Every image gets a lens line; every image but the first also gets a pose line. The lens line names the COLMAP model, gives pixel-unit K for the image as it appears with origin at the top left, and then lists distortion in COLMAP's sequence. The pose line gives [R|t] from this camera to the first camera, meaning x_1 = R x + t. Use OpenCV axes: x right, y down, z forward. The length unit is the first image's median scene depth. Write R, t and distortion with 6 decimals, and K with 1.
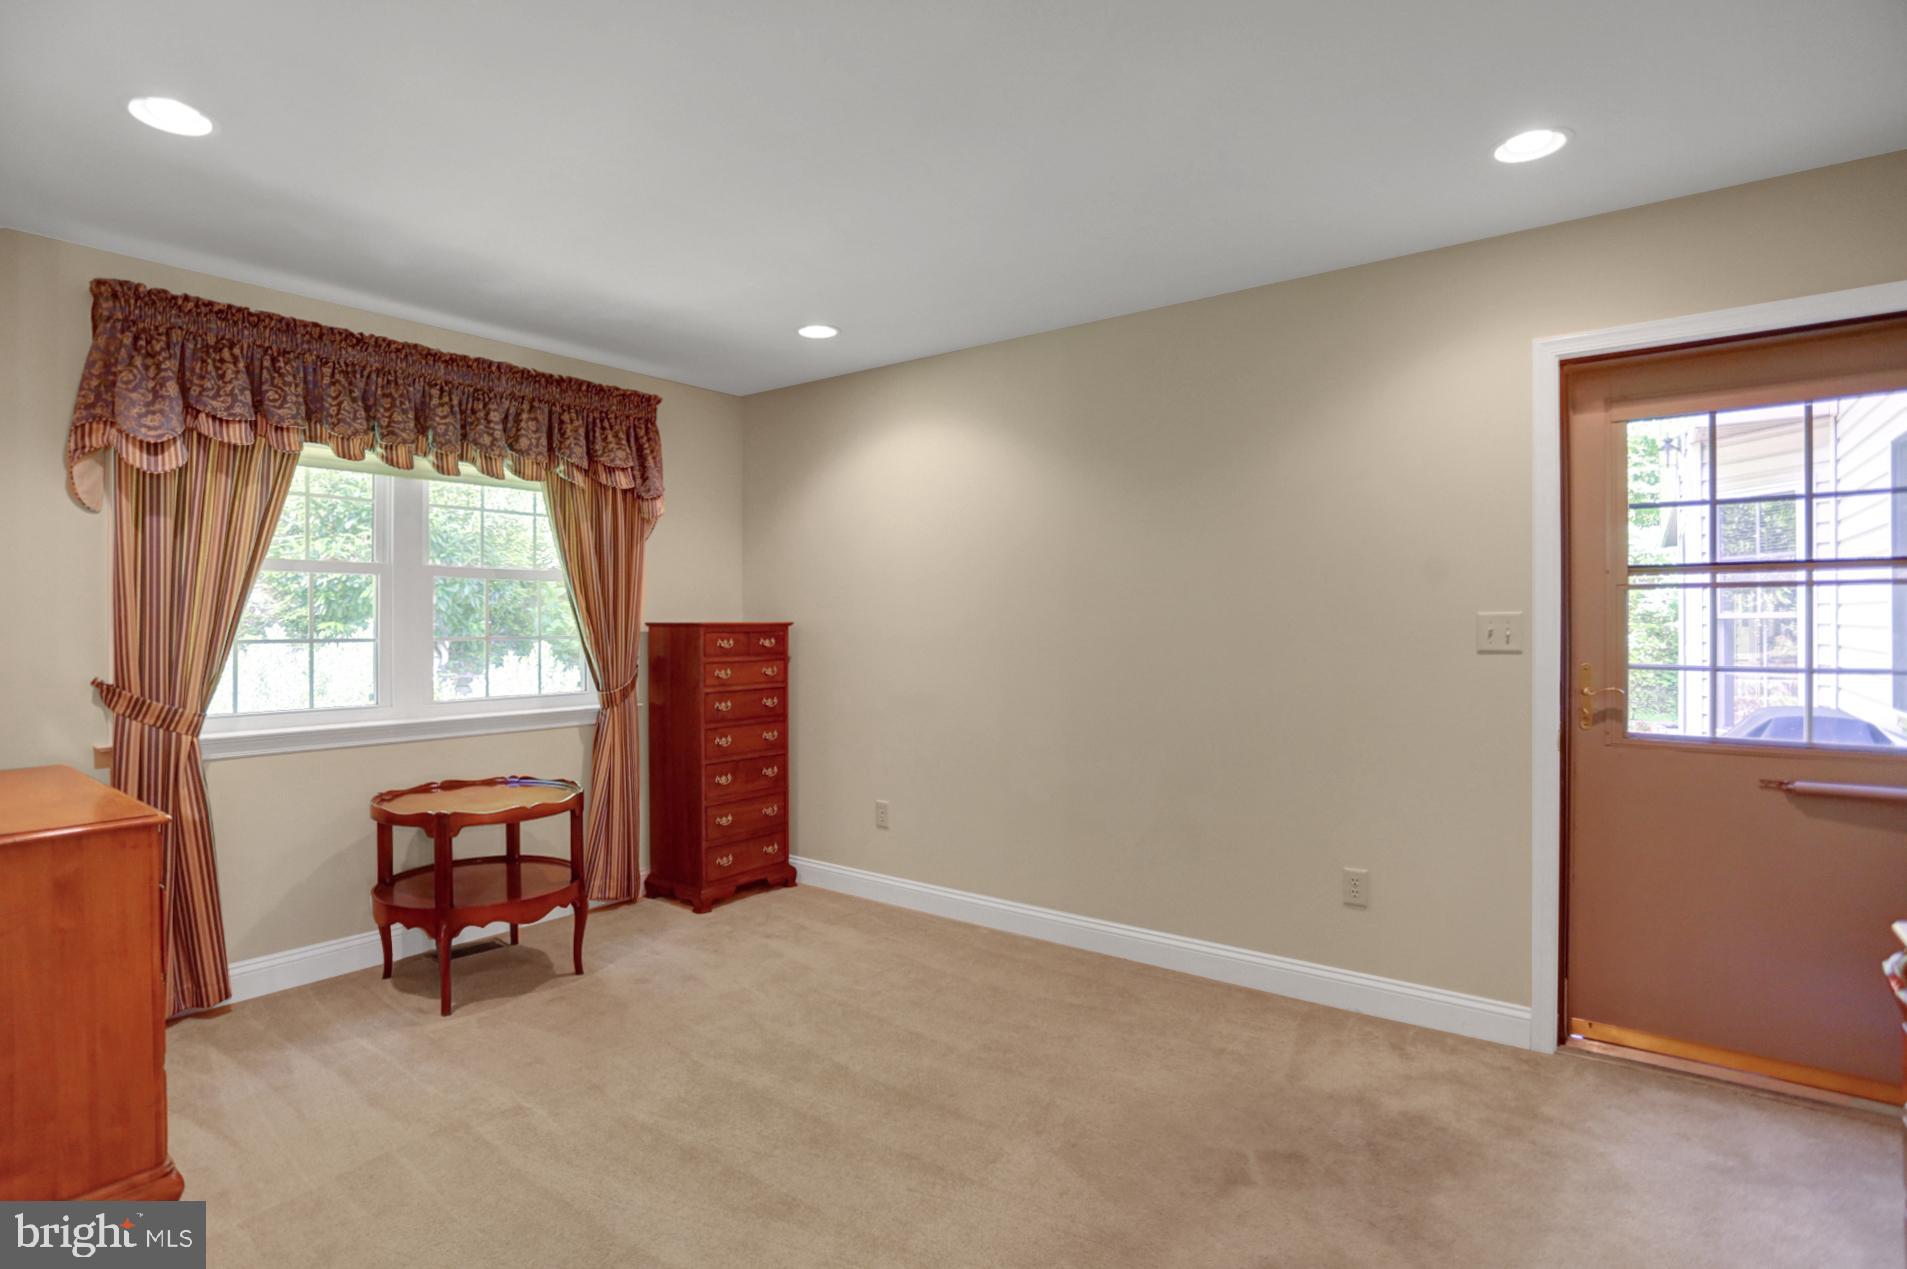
lens RADIAL K [[920.8, 0, 950.5], [0, 920.8, 625.3], [0, 0, 1]] dist [-0.070512, 0.028965]
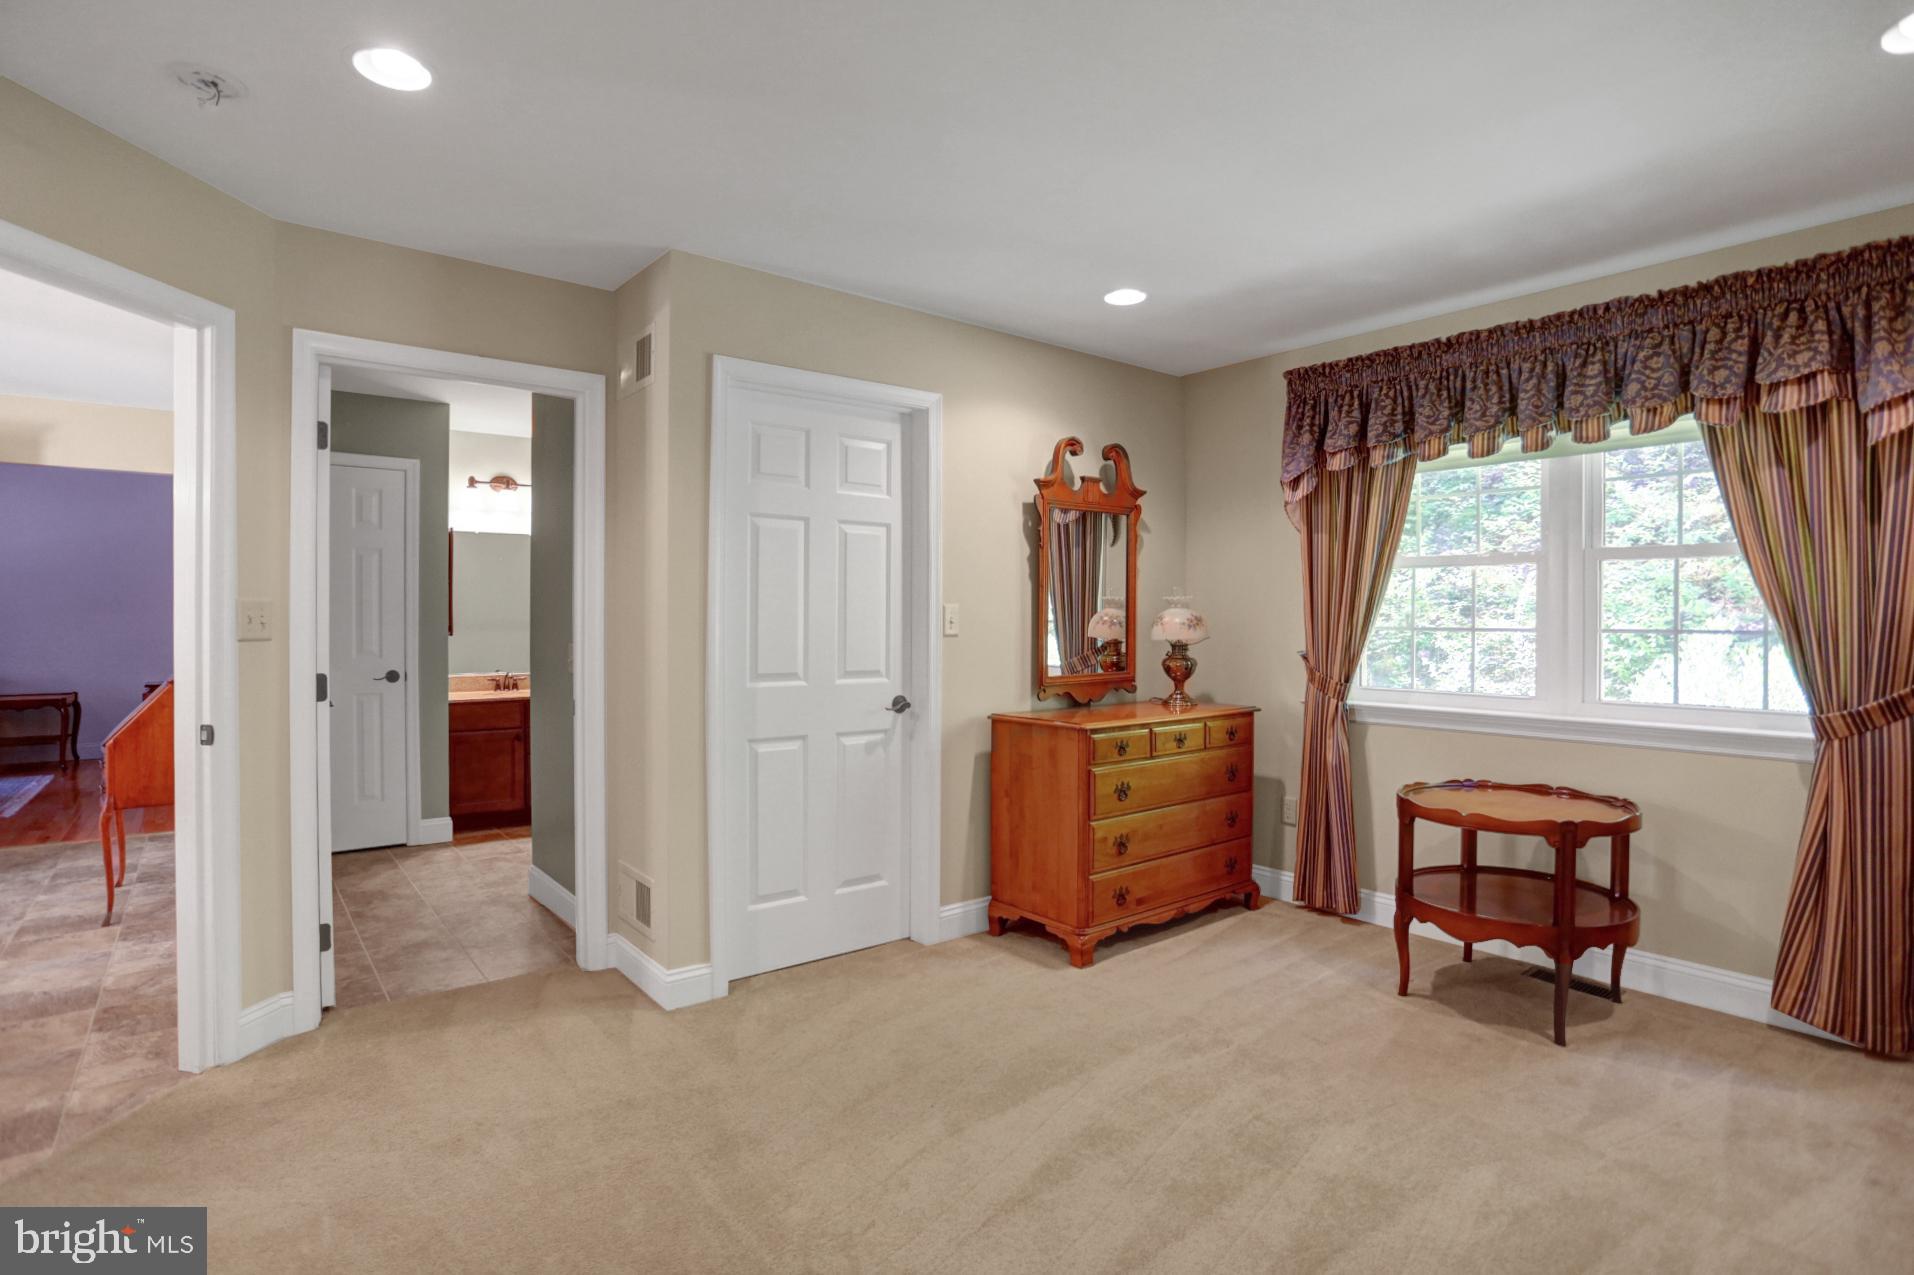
lens RADIAL K [[969.4, 0, 941.5], [0, 969.4, 623.7], [0, 0, 1]] dist [-0.072867, 0.035637]
pose [[-0.251355, 0.007041, -0.967869, 0.543244], [-0.003201, 0.999962, 0.008106, 0.002893], [0.967890, 0.005136, -0.251322, 0.670449]]
